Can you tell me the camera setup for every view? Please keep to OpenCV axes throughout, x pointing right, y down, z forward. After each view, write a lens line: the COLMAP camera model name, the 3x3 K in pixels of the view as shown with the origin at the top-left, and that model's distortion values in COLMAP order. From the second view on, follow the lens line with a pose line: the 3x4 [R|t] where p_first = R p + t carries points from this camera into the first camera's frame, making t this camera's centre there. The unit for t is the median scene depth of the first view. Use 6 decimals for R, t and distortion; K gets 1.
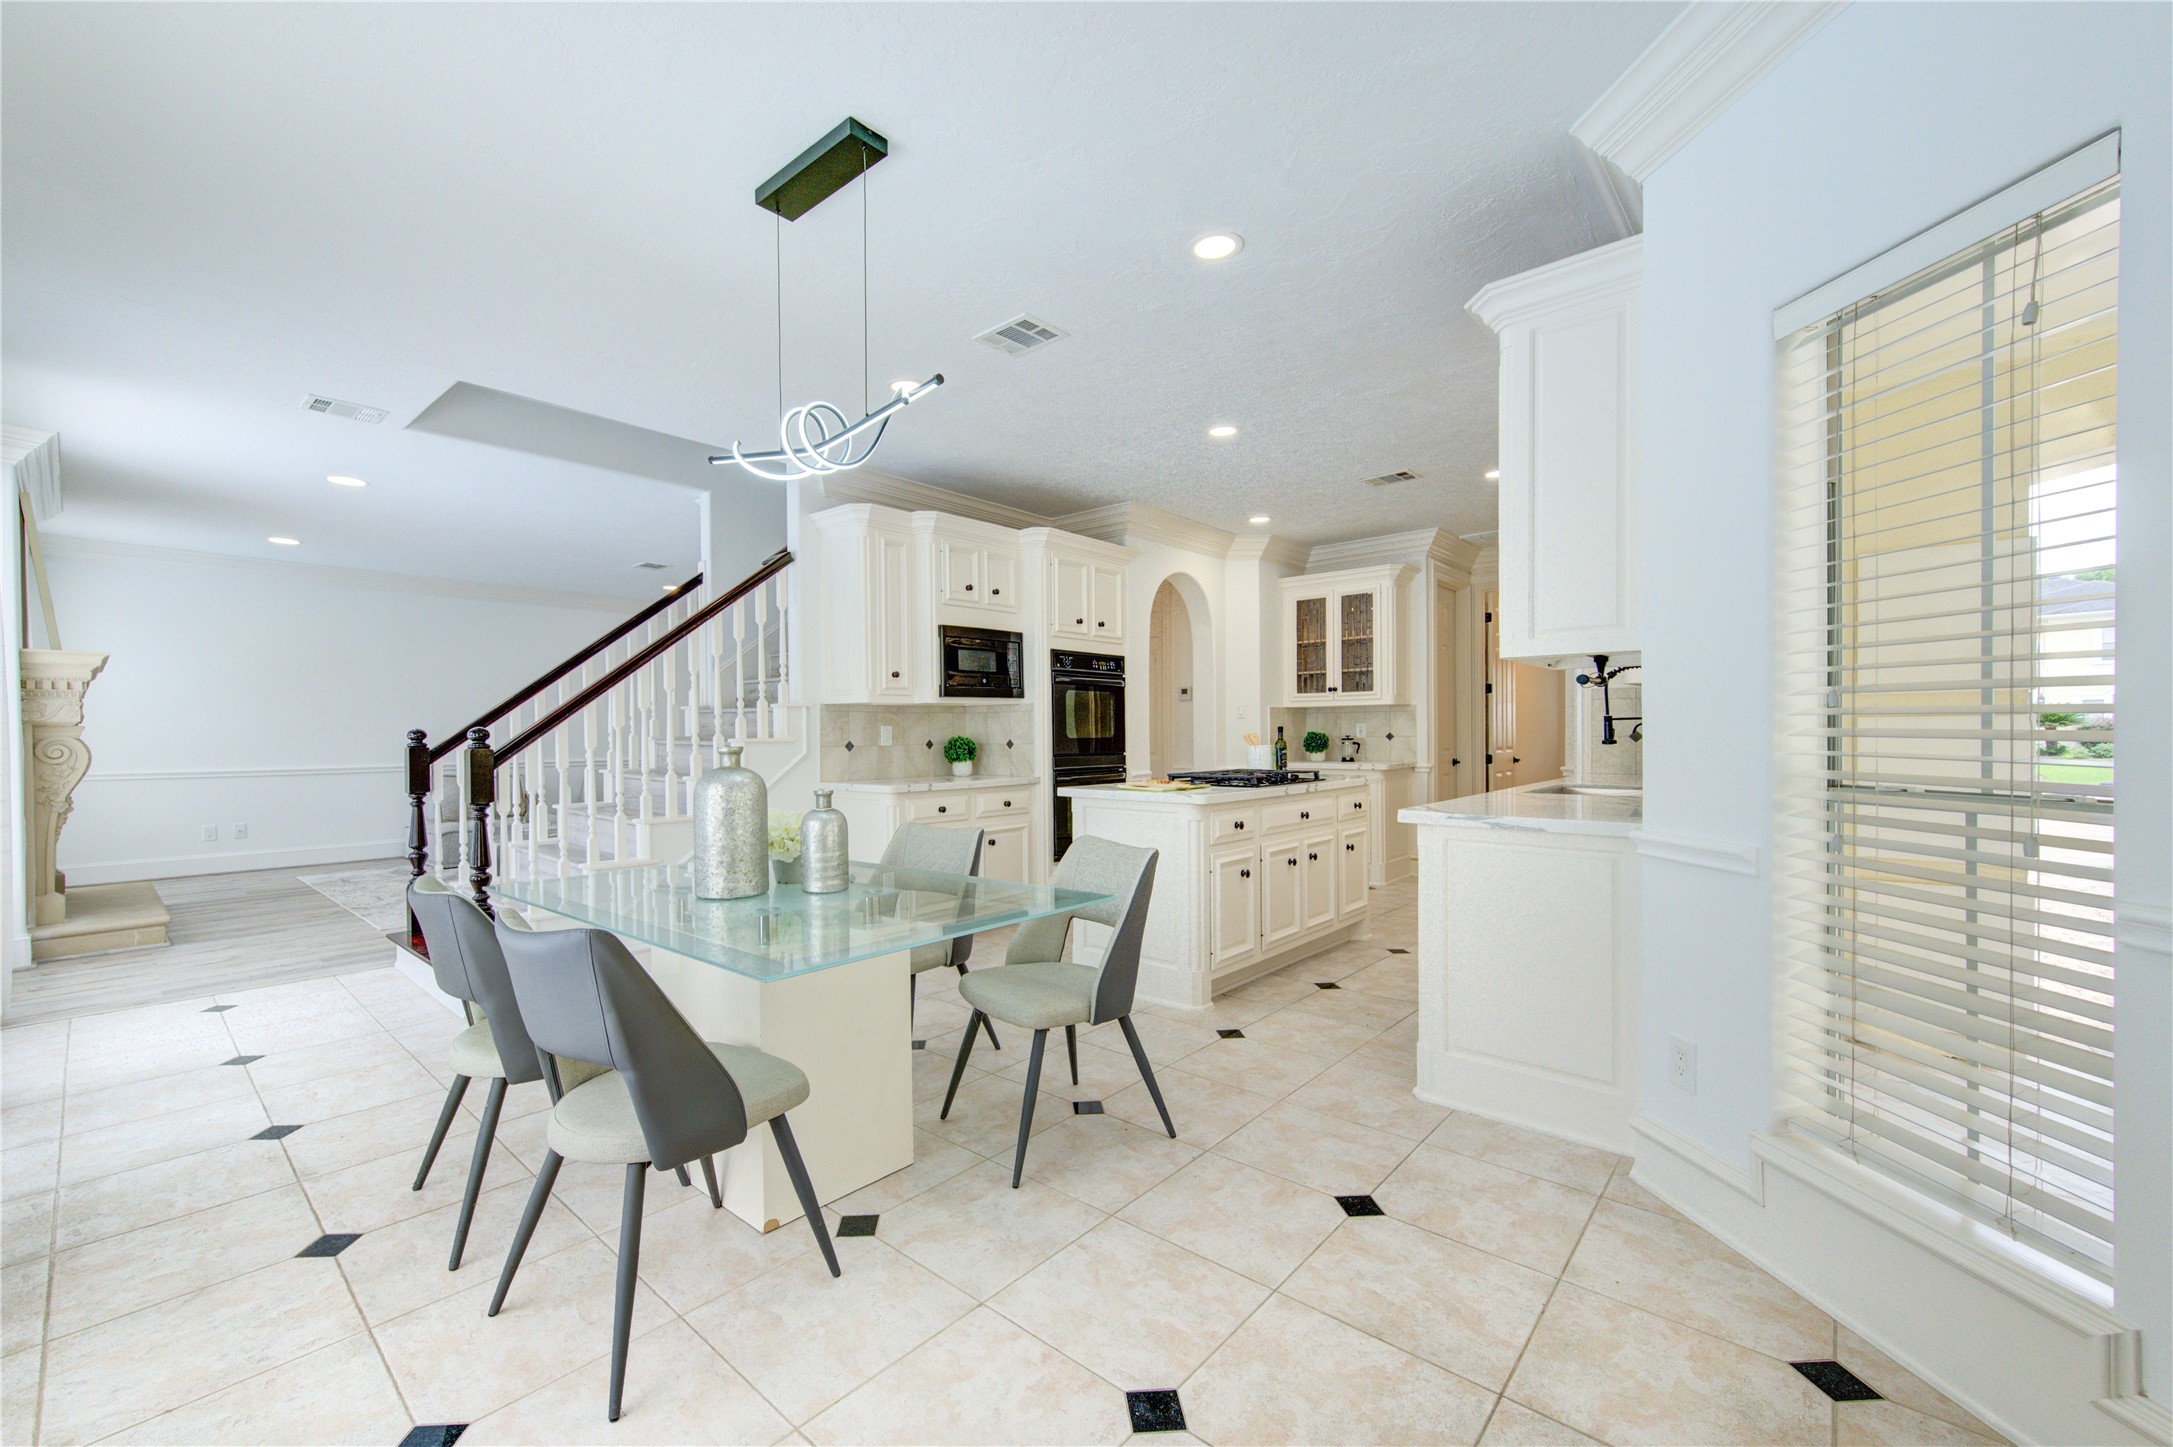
lens RADIAL K [[863.2, 0, 1061.3], [0, 863.2, 731.4], [0, 0, 1]] dist [-0.000914, -0.000226]
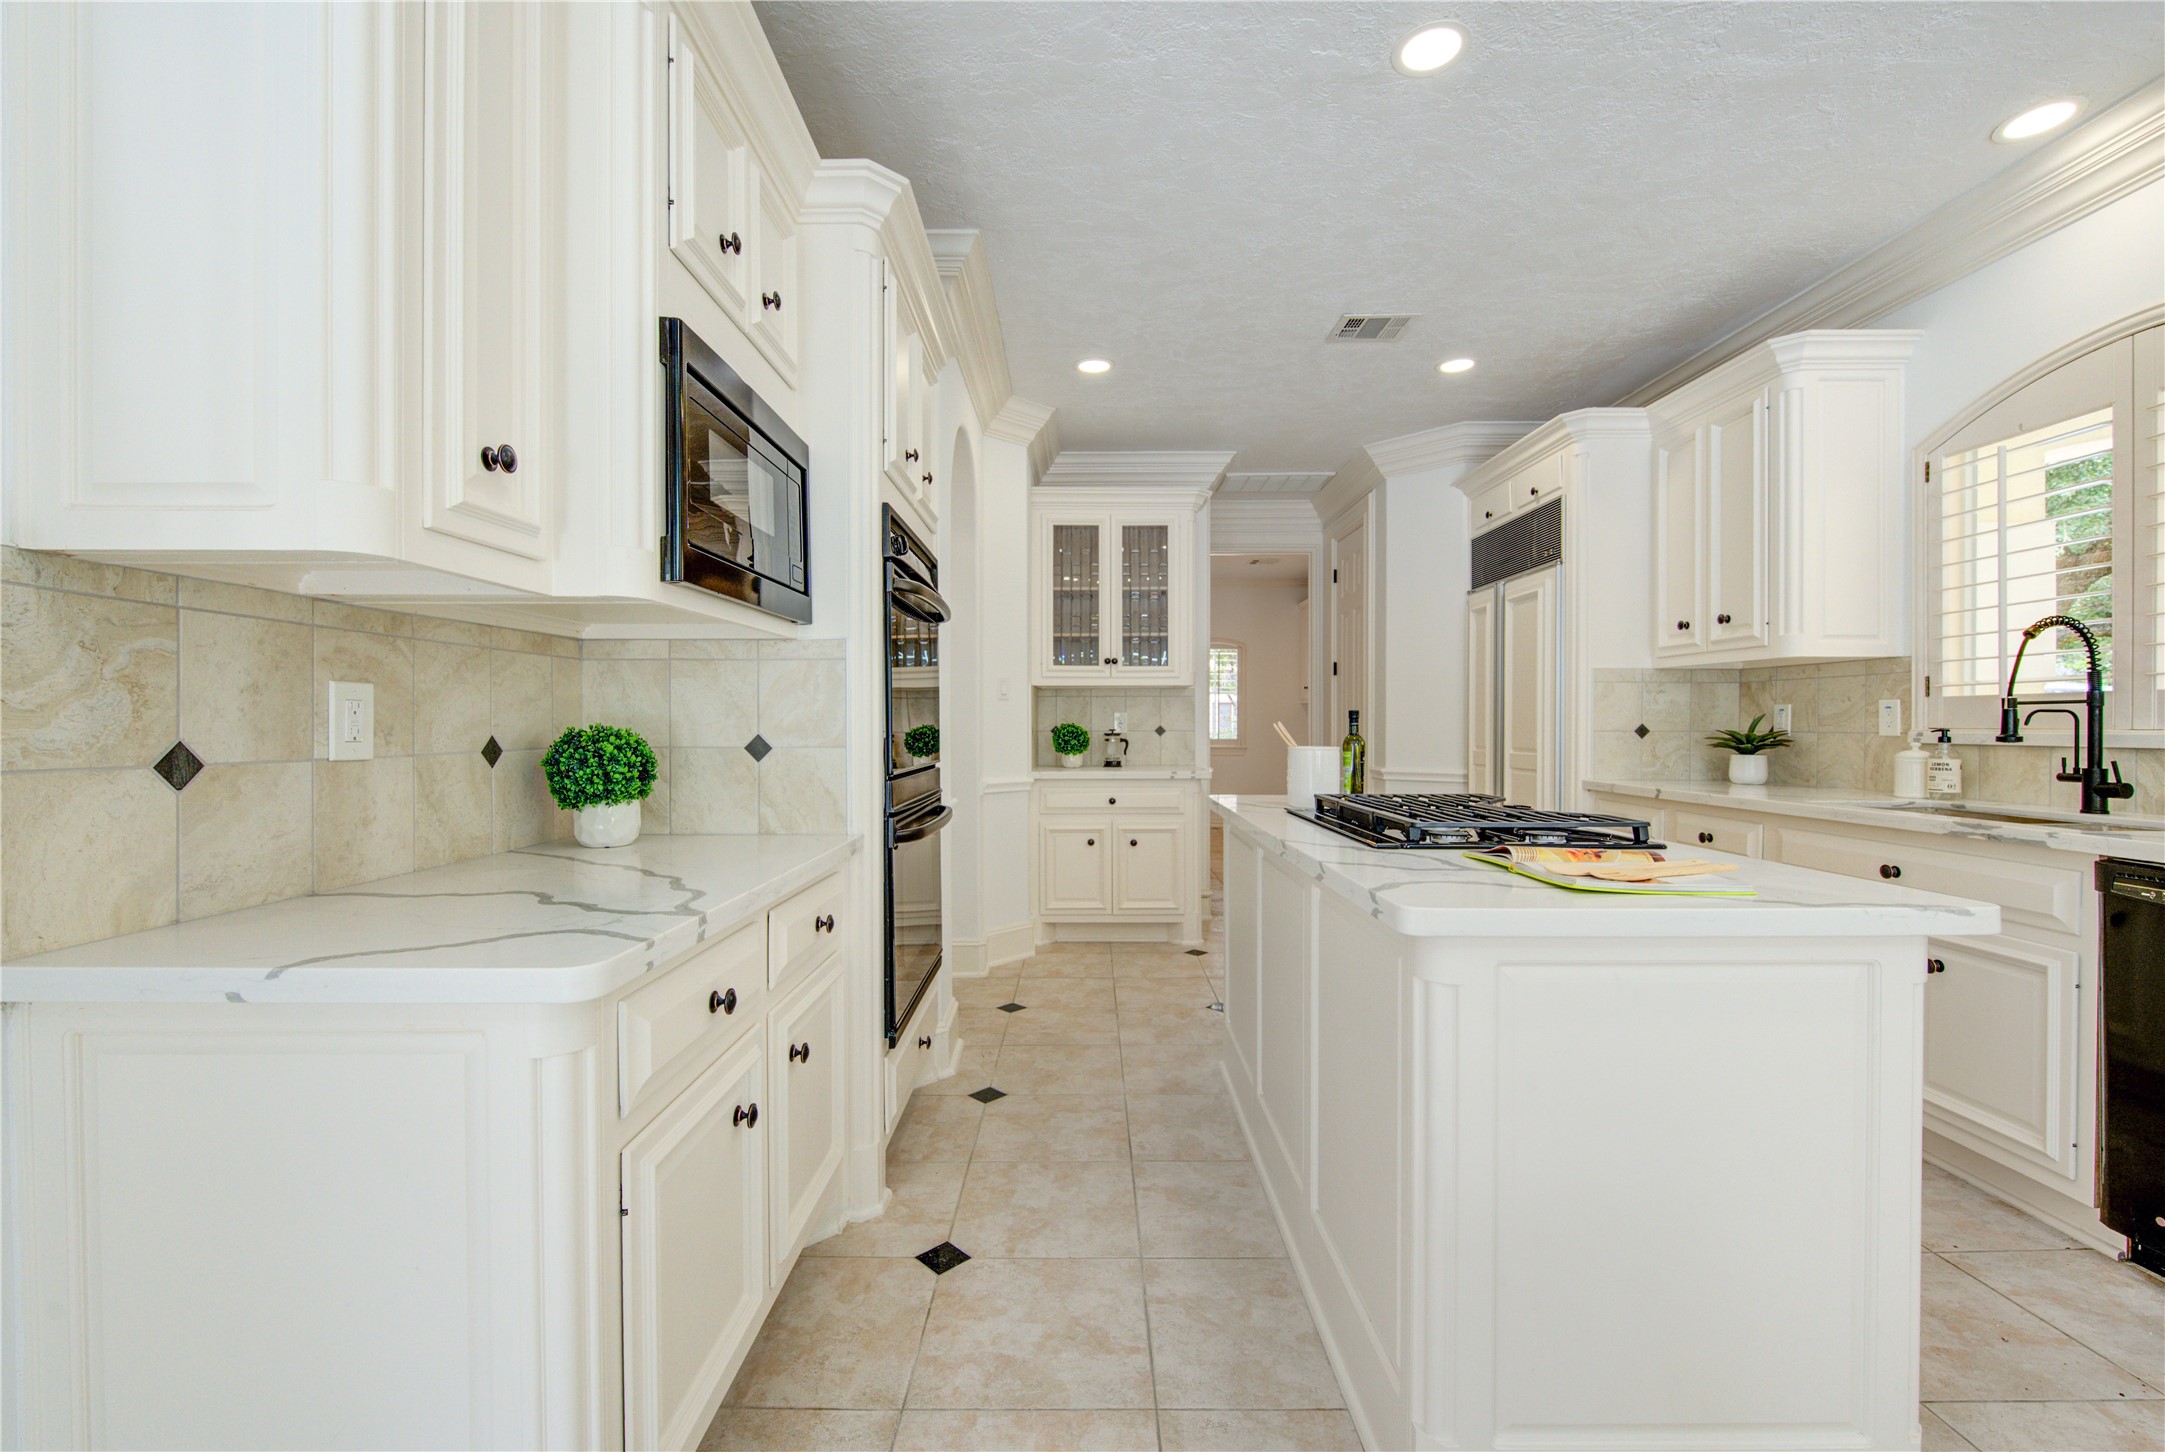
lens RADIAL K [[881.6, 0, 1082.5], [0, 881.6, 726.0], [0, 0, 1]] dist [-0.003437, -0.000768]
pose [[0.753500, 0.006459, 0.657416, -0.206760], [-0.006071, 0.999977, -0.002866, 0.005954], [-0.657419, -0.001832, 0.753523, 0.644438]]
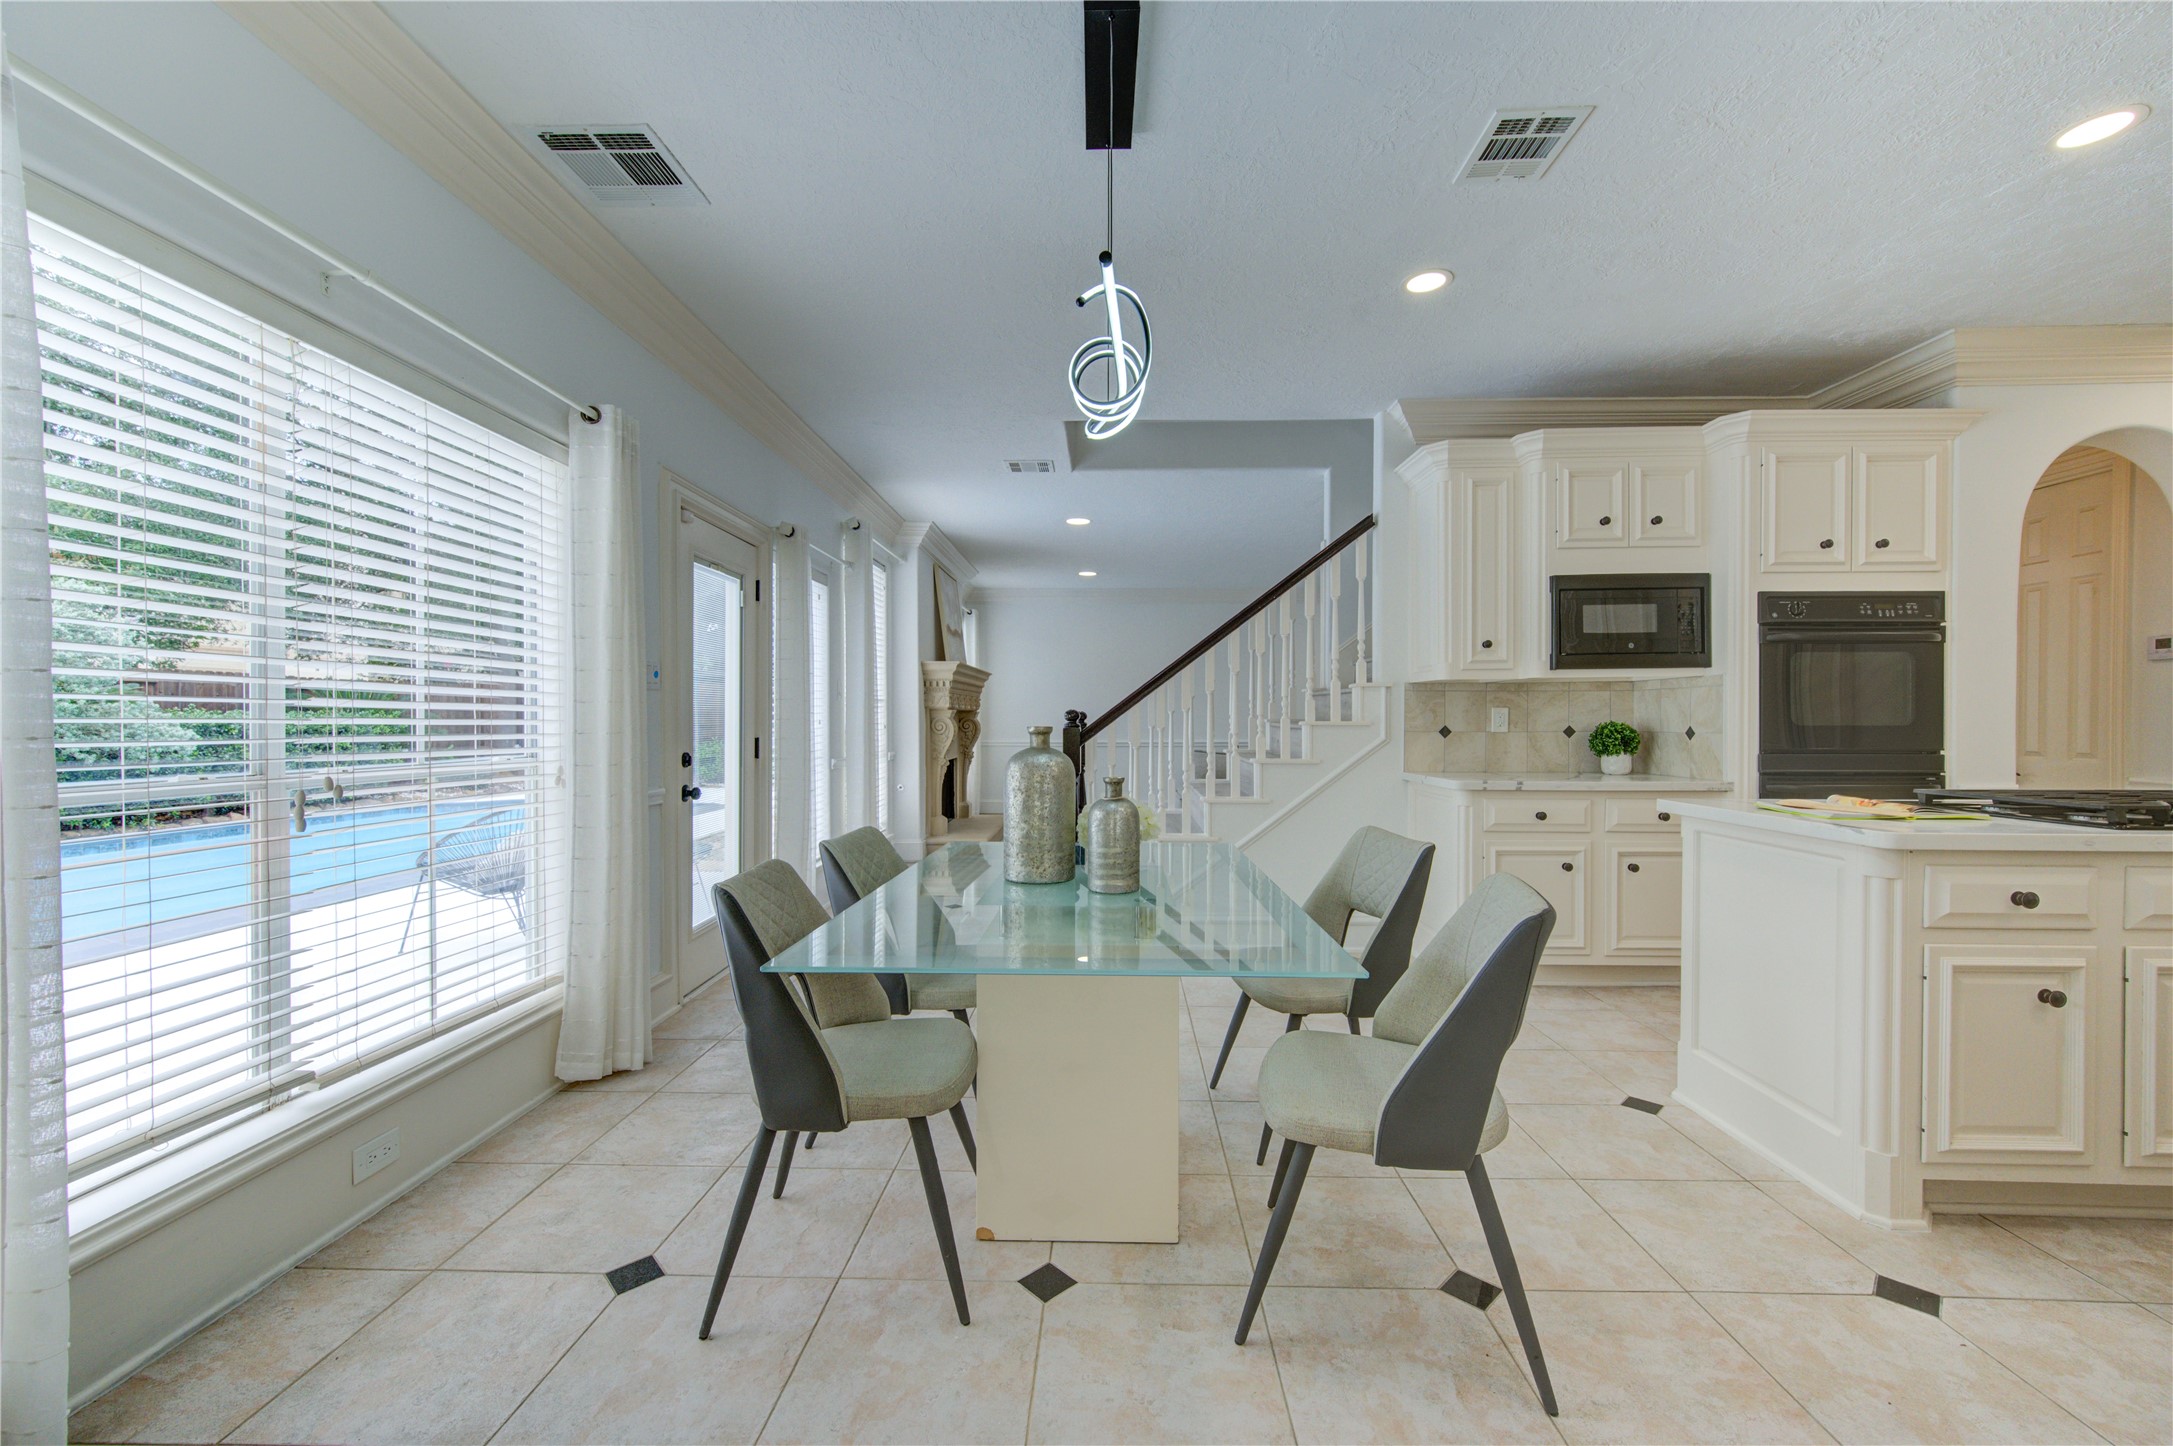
lens RADIAL K [[849.4, 0, 1091.9], [0, 849.4, 726.2], [0, 0, 1]] dist [-0.001838, -0.000222]
pose [[0.639967, 0.012793, -0.768296, 0.165965], [-0.003790, 0.999902, 0.013493, 0.001675], [0.768393, -0.005723, 0.639953, 0.183713]]
